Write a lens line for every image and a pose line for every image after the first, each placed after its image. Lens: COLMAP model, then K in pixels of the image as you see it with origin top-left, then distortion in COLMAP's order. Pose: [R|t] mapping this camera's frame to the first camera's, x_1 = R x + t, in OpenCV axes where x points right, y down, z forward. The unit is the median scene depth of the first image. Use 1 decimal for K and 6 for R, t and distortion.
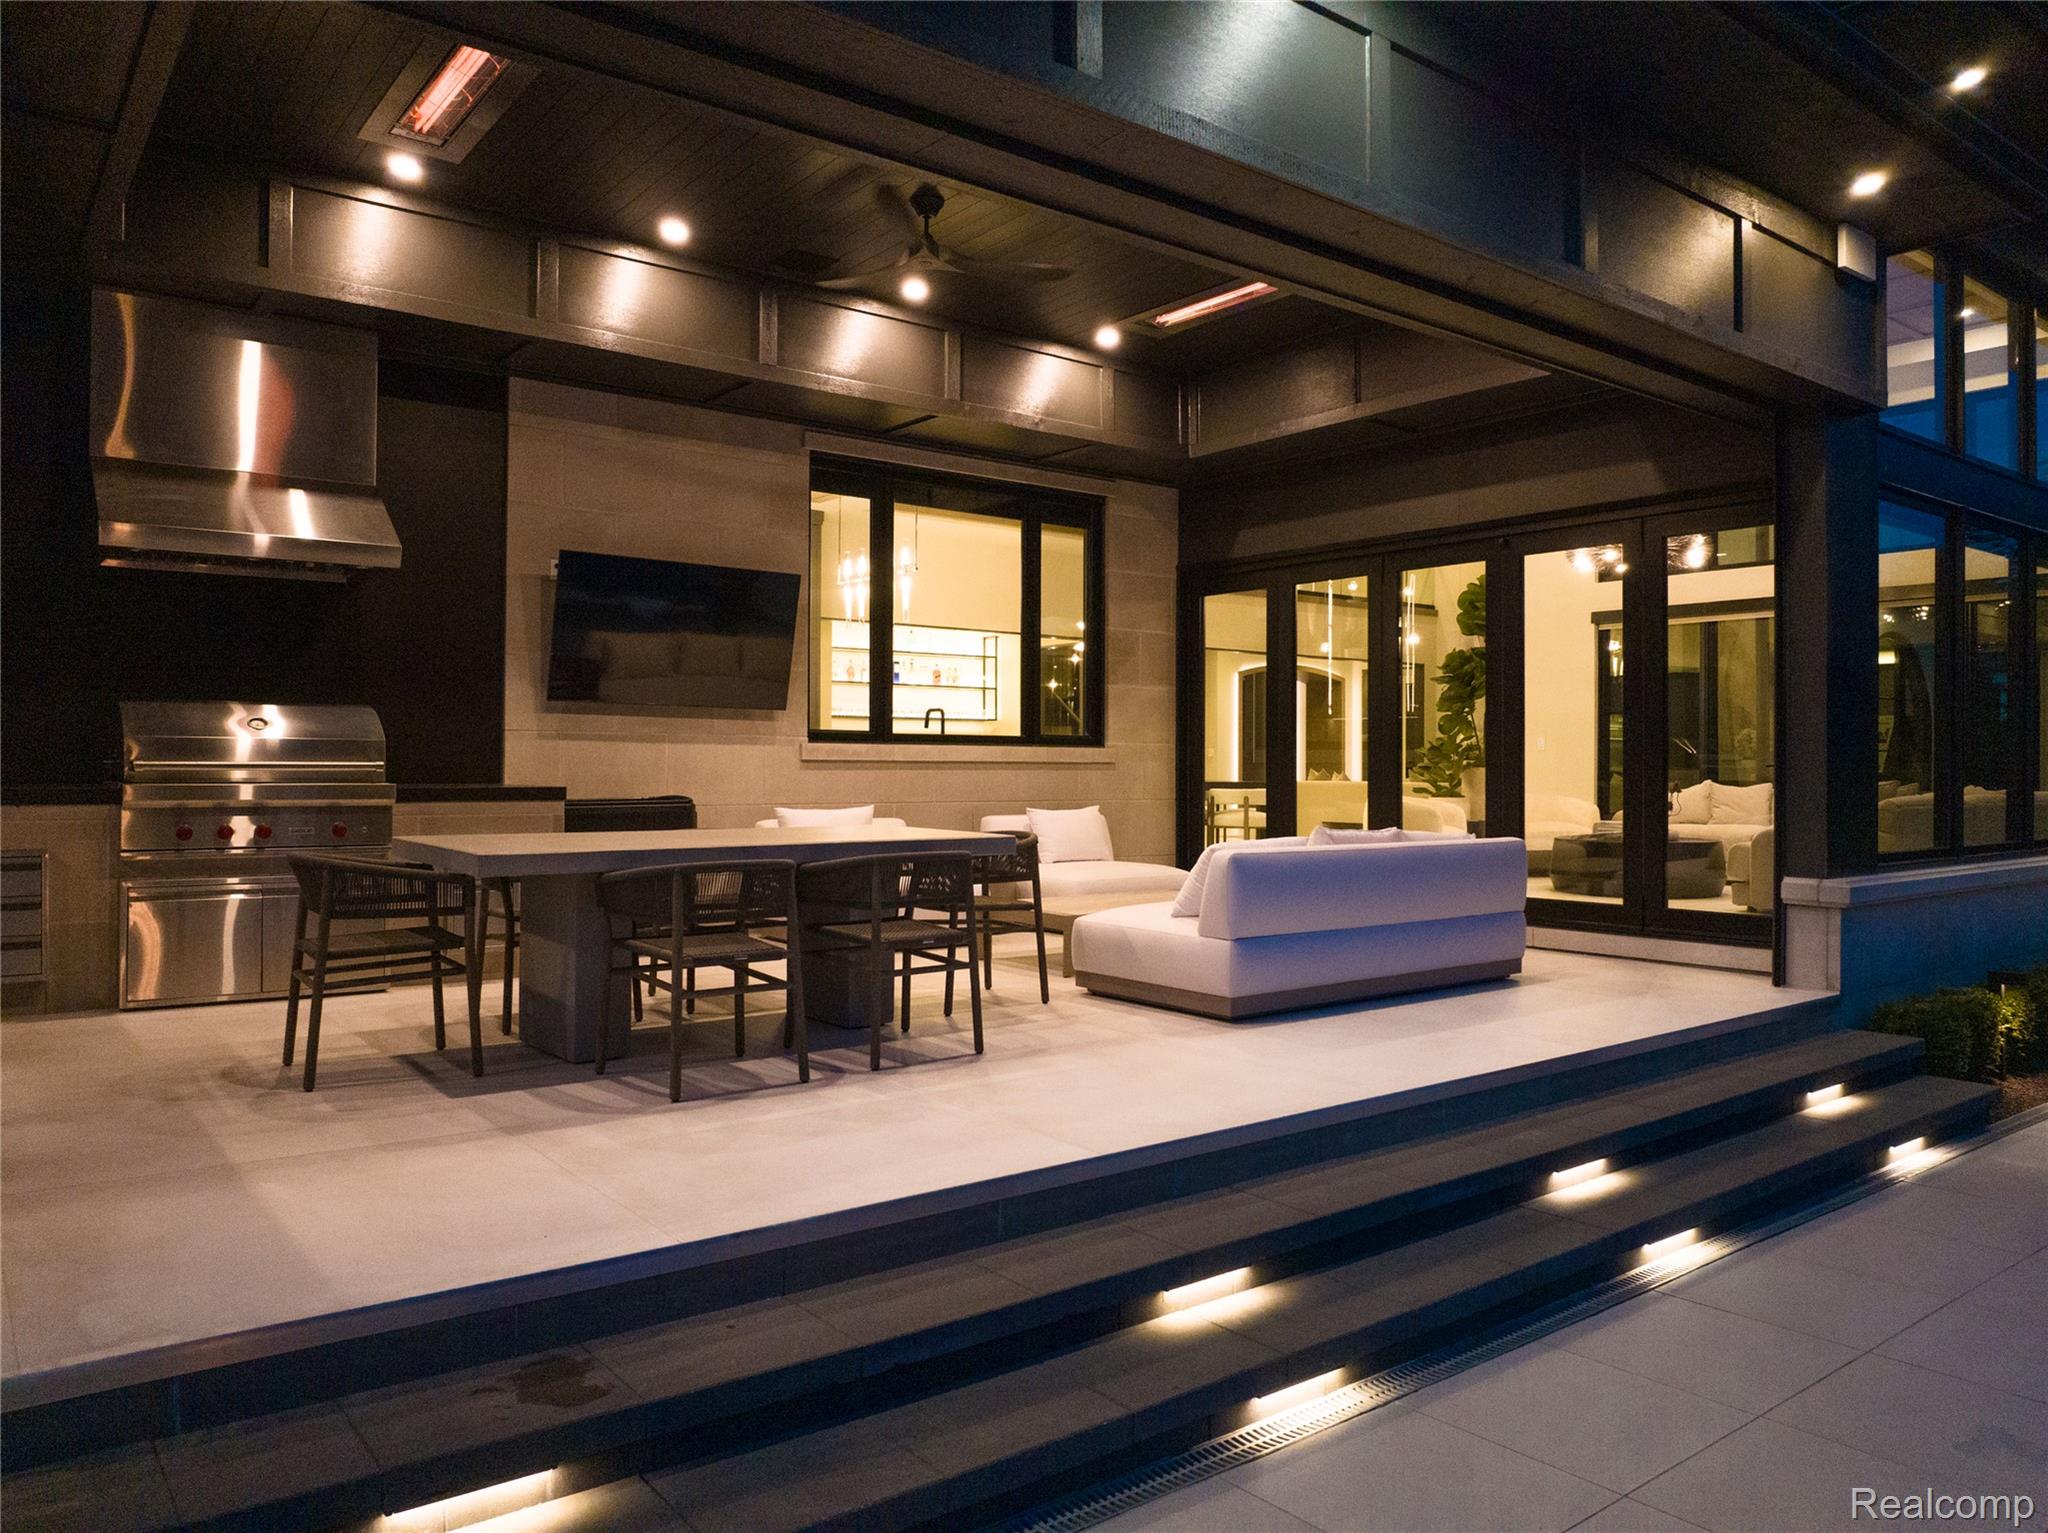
lens RADIAL K [[1449.4, 0, 1030.2], [0, 1449.4, 758.2], [0, 0, 1]] dist [-0.030697, -0.004785]
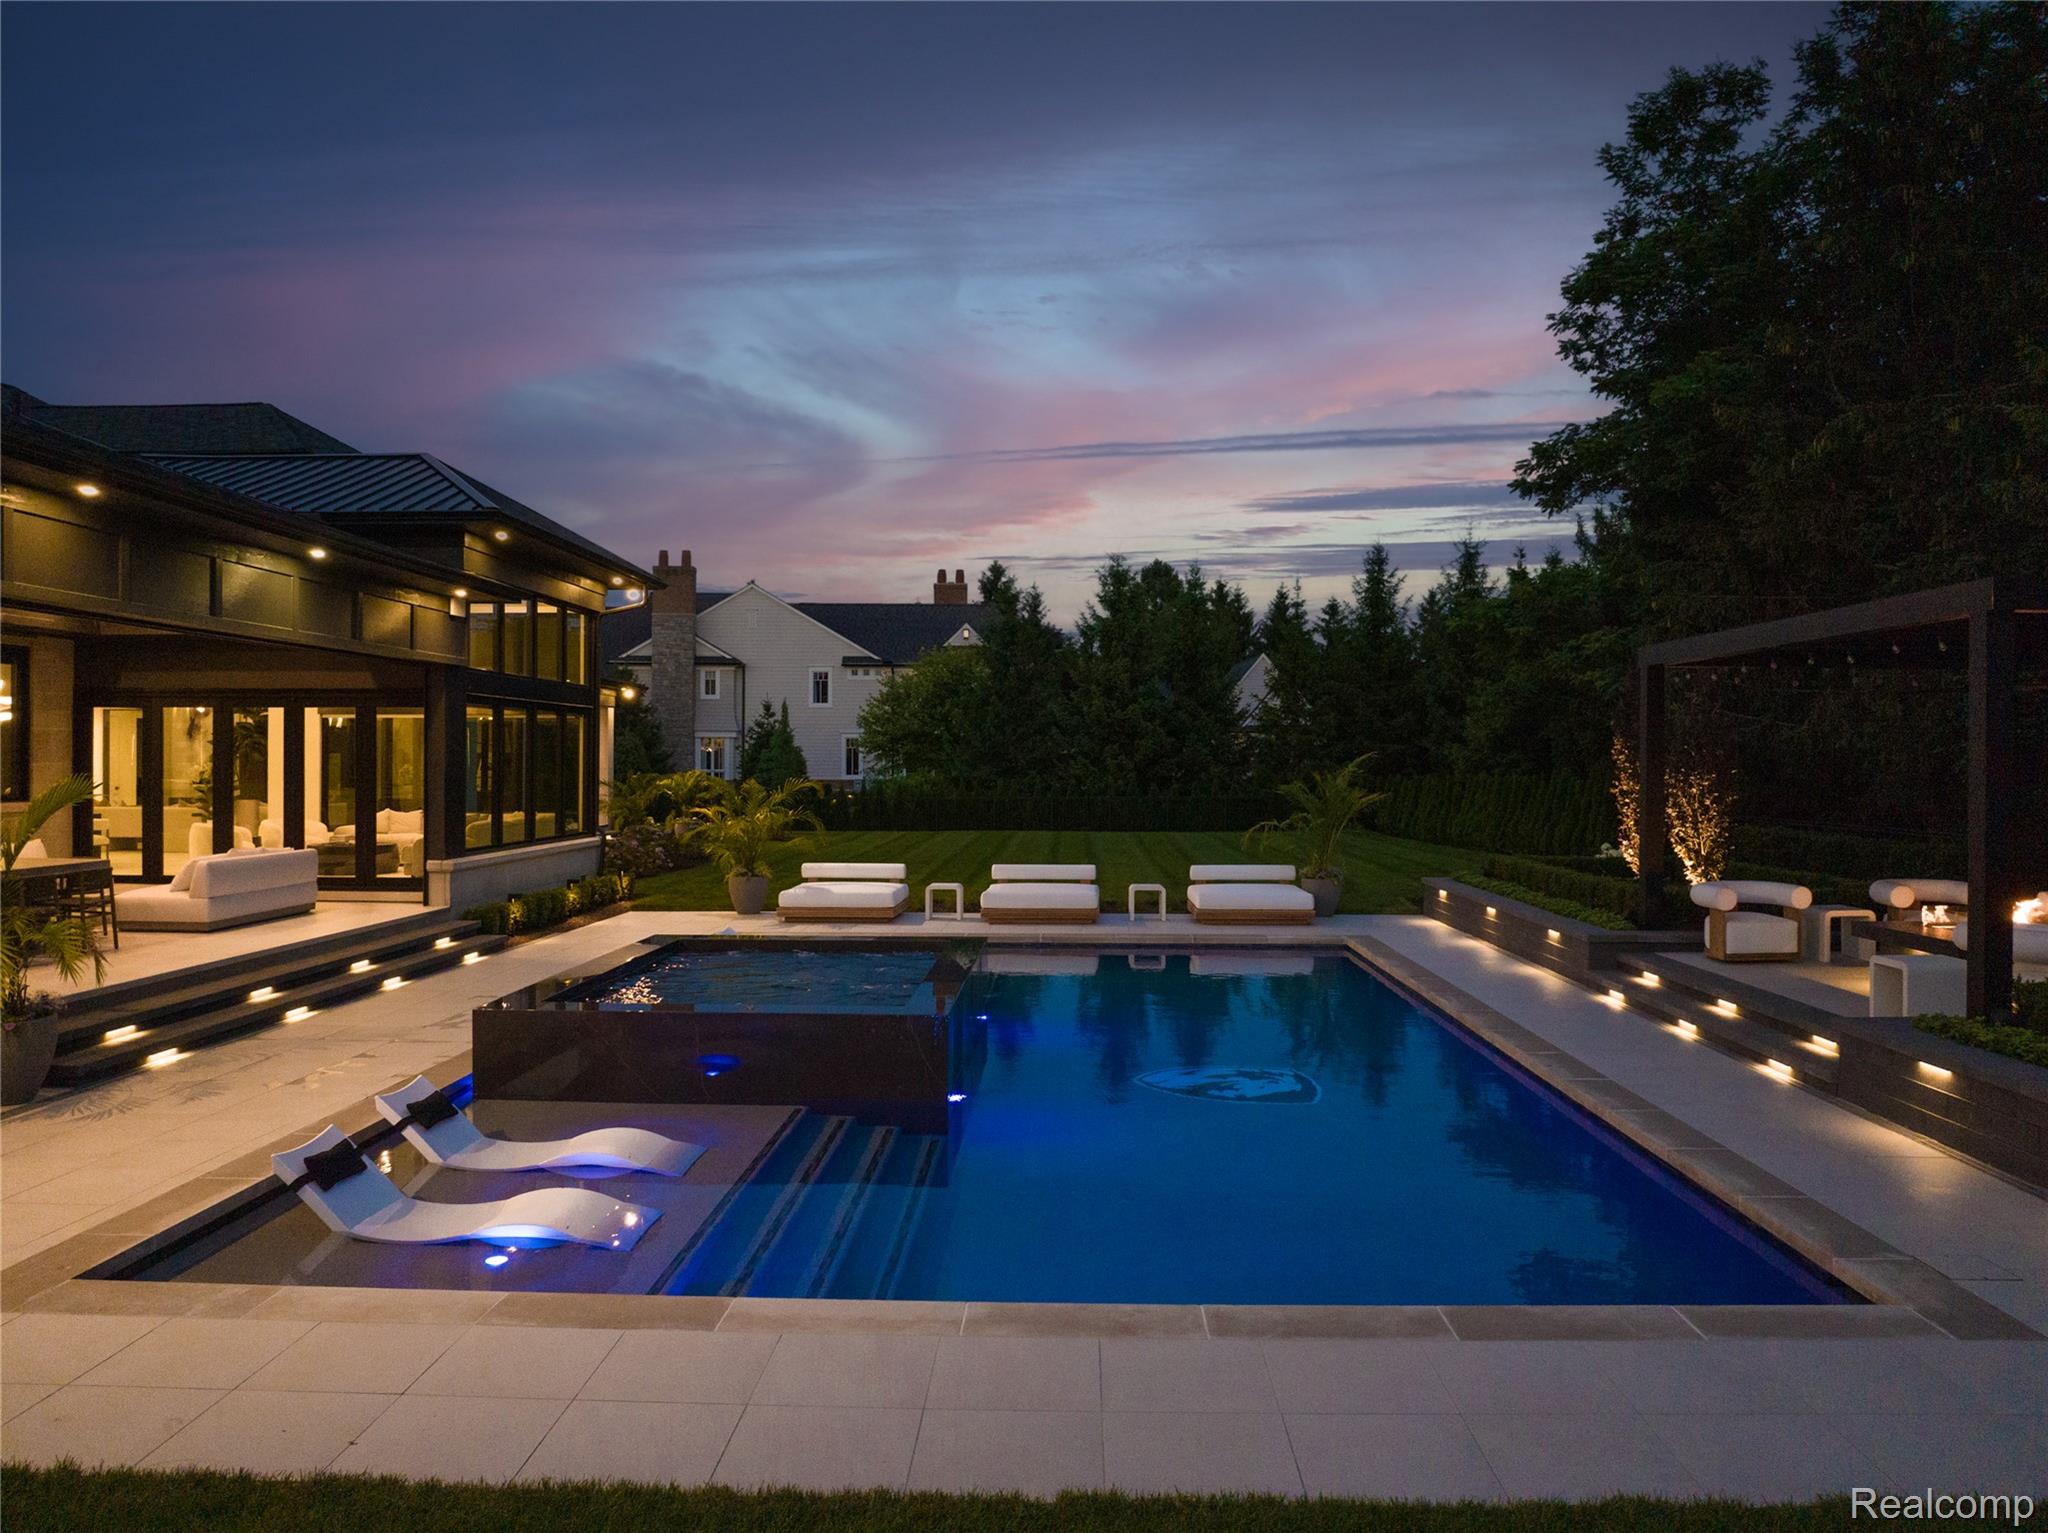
lens RADIAL K [[1449.4, 0, 1030.2], [0, 1449.4, 758.2], [0, 0, 1]] dist [-0.030697, -0.004785]
pose [[0.640823, -0.001982, 0.767686, -0.584536], [-0.003875, 0.999976, 0.005816, -0.091199], [-0.767679, -0.006702, 0.640799, -1.134170]]
